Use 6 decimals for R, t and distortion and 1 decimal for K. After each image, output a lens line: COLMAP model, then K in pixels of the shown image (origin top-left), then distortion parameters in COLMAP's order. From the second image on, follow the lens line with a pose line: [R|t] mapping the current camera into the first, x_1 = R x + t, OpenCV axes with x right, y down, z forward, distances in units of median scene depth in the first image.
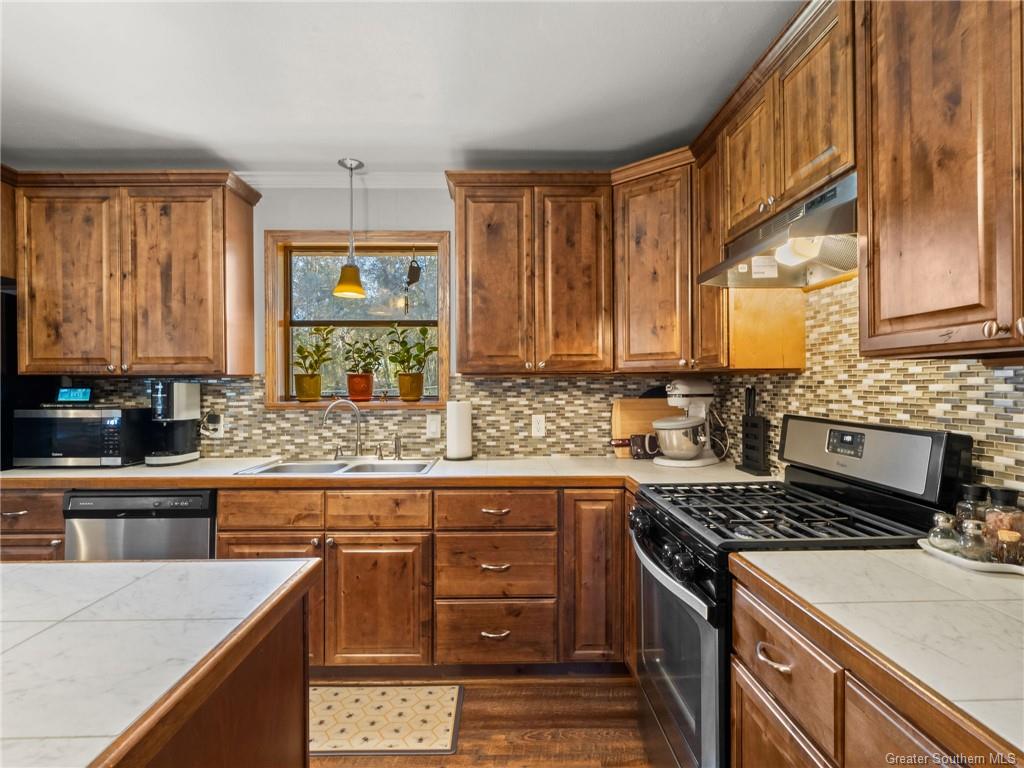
lens RADIAL K [[554.1, 0, 513.4], [0, 554.1, 383.8], [0, 0, 1]] dist [0.000805, -0.001667]
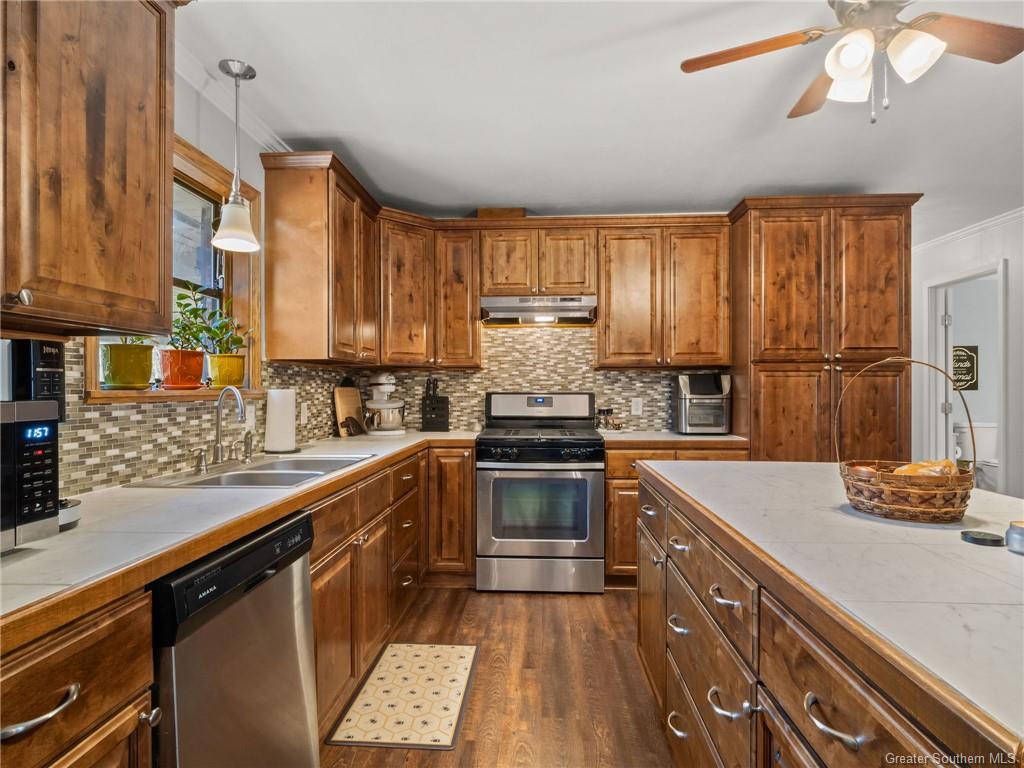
lens RADIAL K [[554.1, 0, 512.0], [0, 554.1, 389.2], [0, 0, 1]] dist [0.000805, -0.001667]
pose [[0.071213, 0.002561, 0.997458, -1.060930], [0.001477, 0.999995, -0.002673, 0.038266], [-0.997460, 0.001663, 0.071209, 0.608941]]
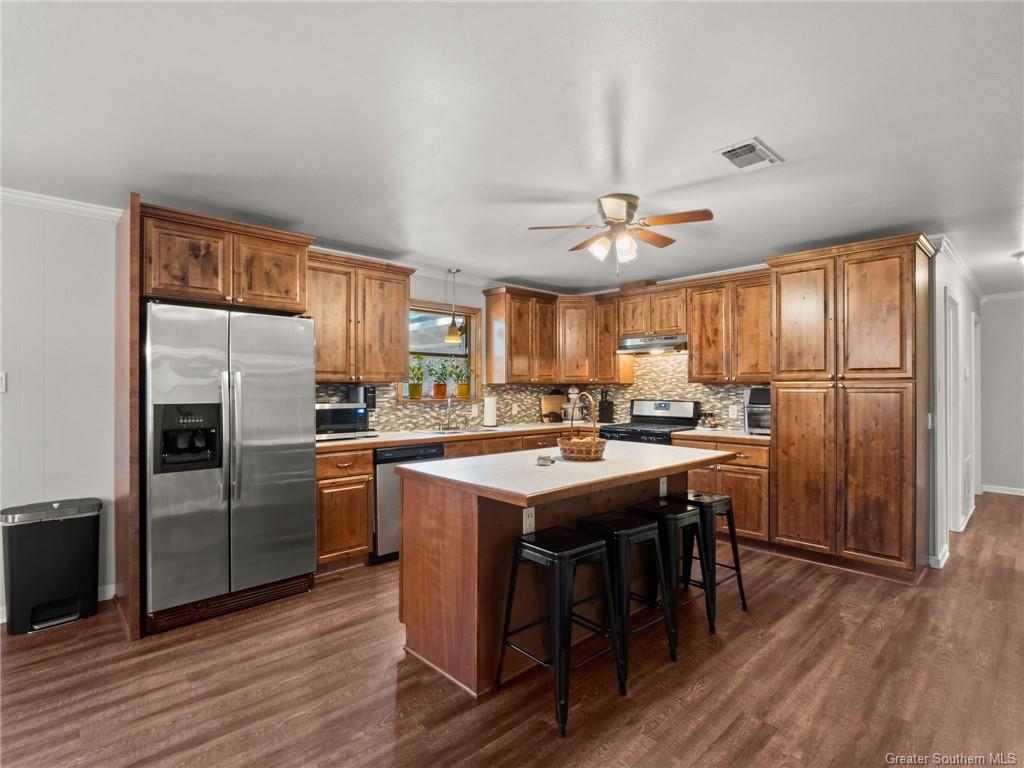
lens RADIAL K [[508.2, 0, 511.1], [0, 508.2, 384.5], [0, 0, 1]] dist [-0.000776, -0.000047]
pose [[0.736403, 0.007760, 0.676498, -1.374039], [-0.003153, 0.999963, -0.008038, 0.001116], [-0.676535, 0.003786, 0.736400, -0.408632]]
